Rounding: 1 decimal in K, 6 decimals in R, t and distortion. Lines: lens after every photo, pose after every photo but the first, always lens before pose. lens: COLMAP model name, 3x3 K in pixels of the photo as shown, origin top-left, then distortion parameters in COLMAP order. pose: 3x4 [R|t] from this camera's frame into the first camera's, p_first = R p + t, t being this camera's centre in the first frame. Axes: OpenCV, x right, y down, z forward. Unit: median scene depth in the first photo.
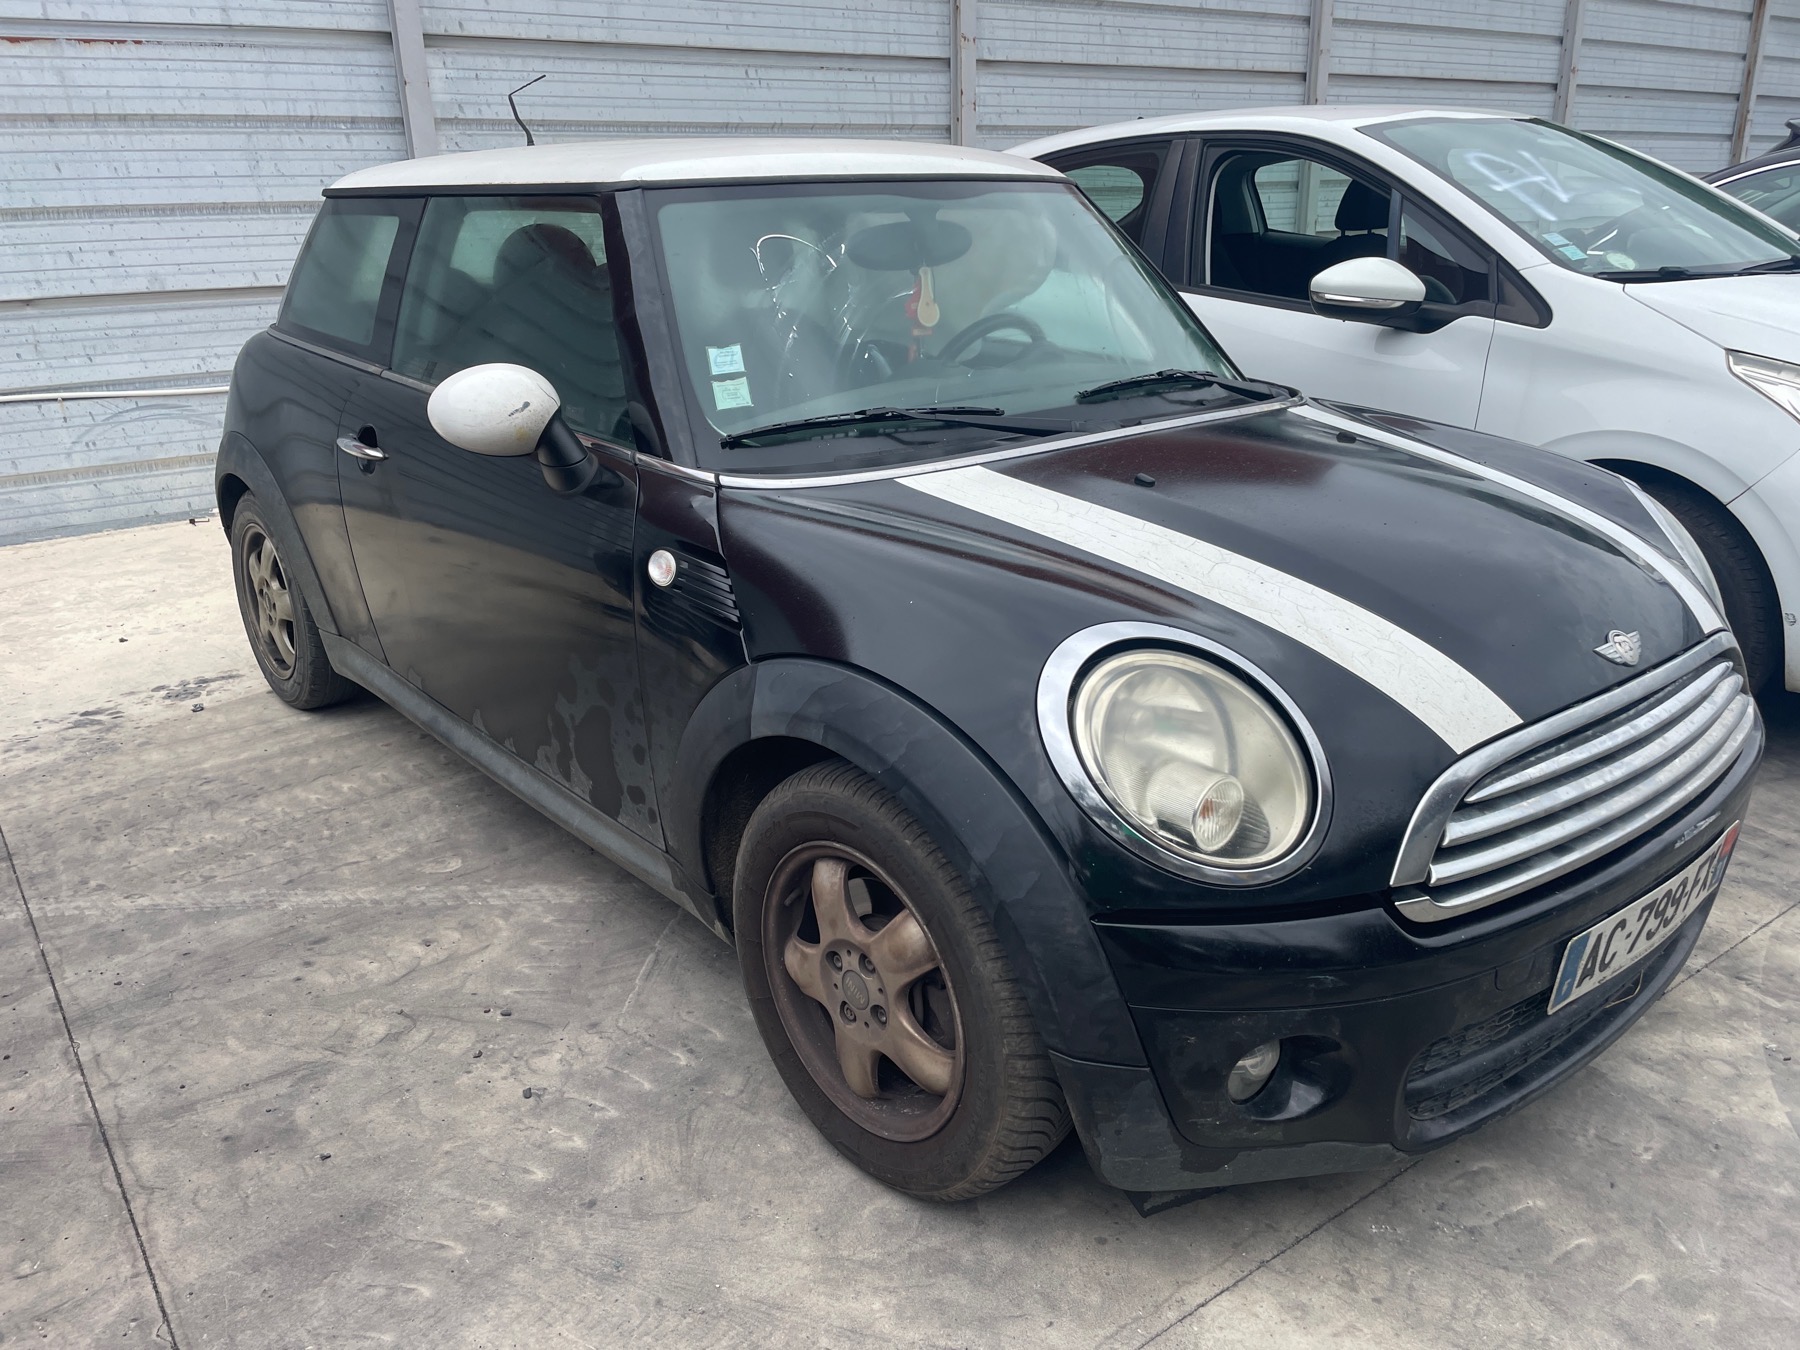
lens RADIAL K [[1379.1, 0, 900.0], [0, 1379.1, 675.0], [0, 0, 1]] dist [0.034892, -0.047606]
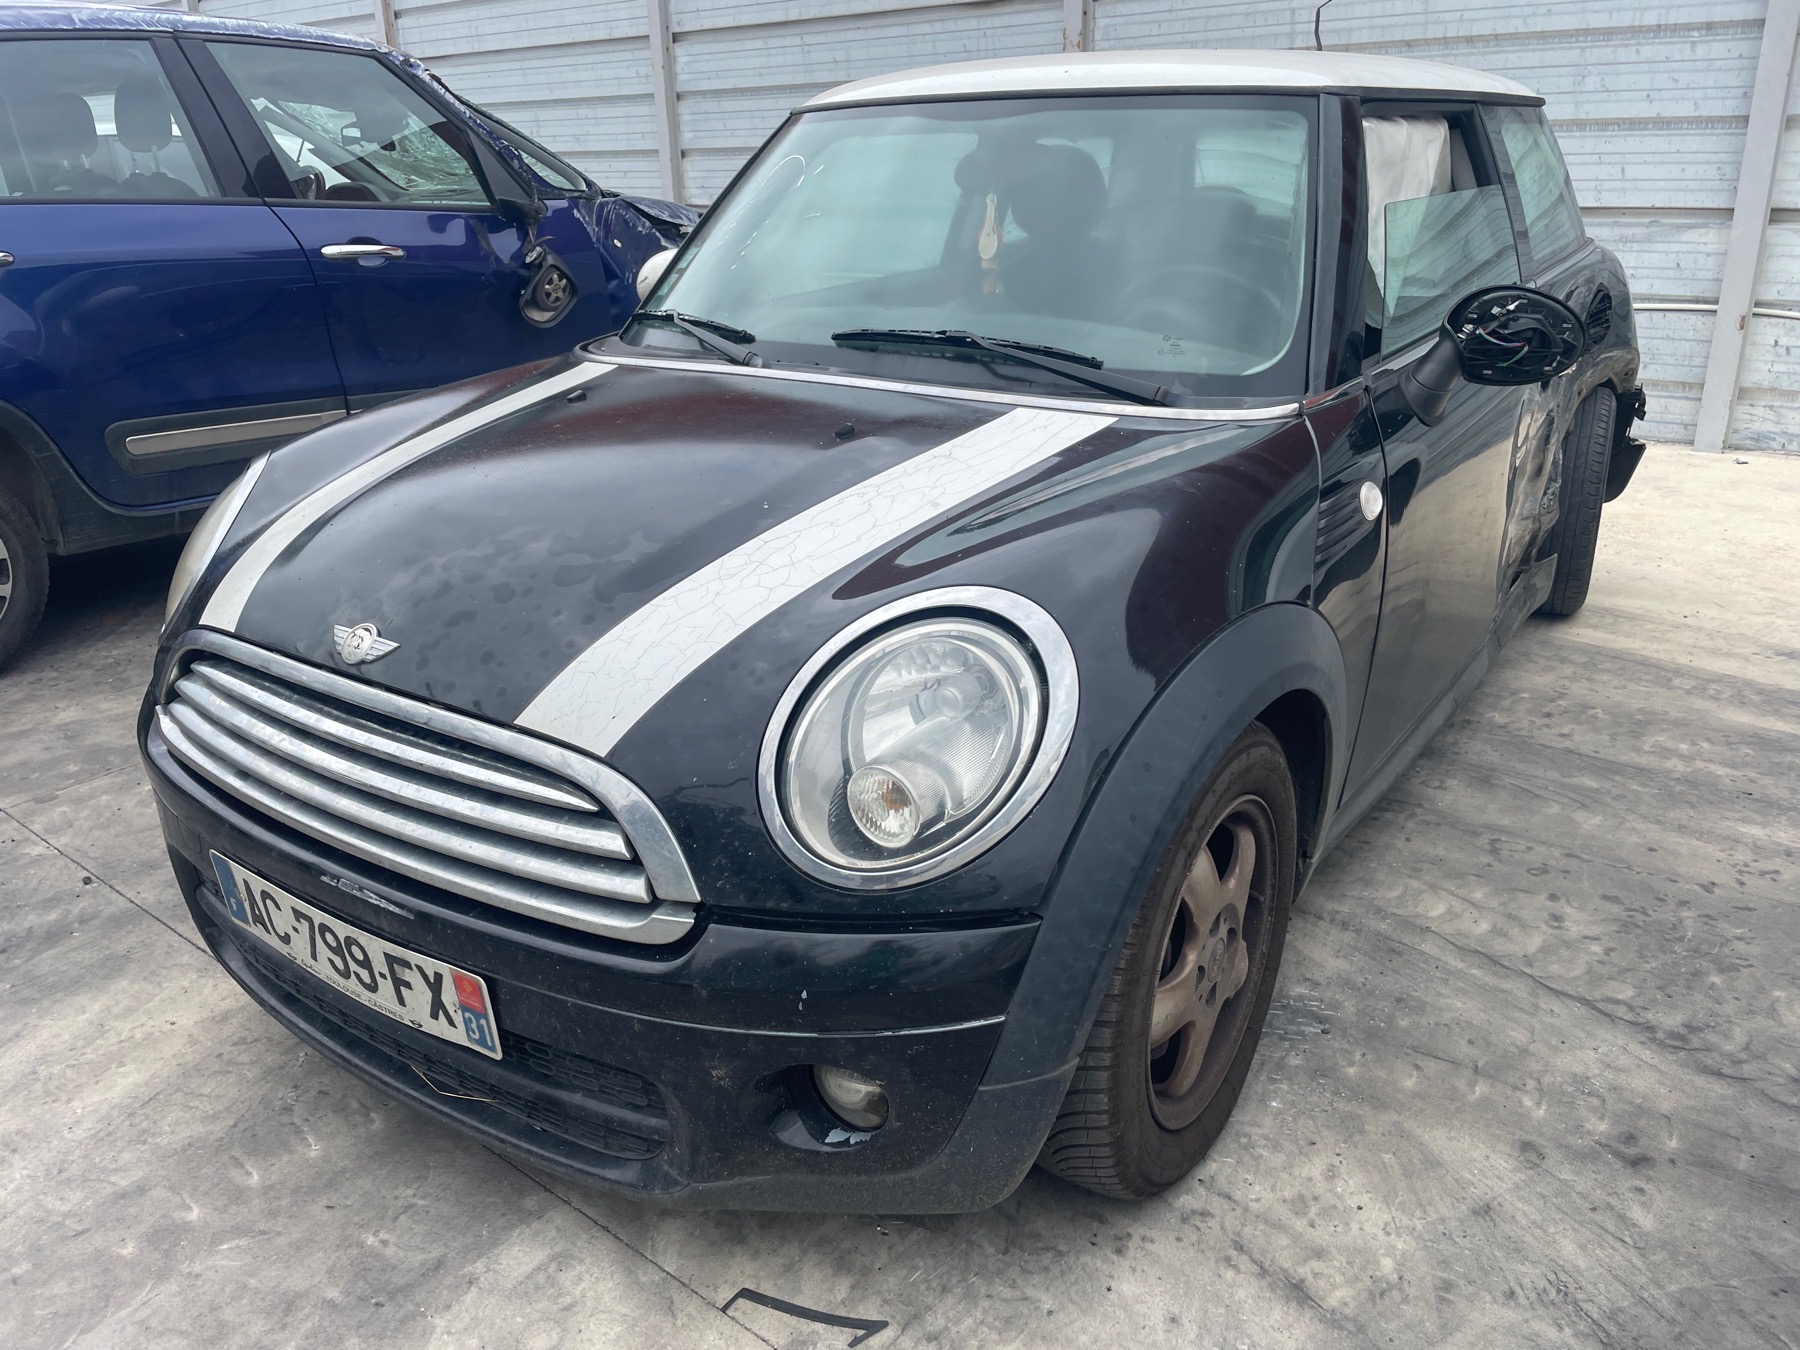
lens RADIAL K [[1390.1, 0, 900.0], [0, 1390.1, 675.0], [0, 0, 1]] dist [0.000382, -0.016222]
pose [[0.248004, 0.353537, -0.901945, 0.470168], [-0.306408, 0.911861, 0.273172, -0.114583], [0.919026, 0.208616, 0.334472, 0.346873]]
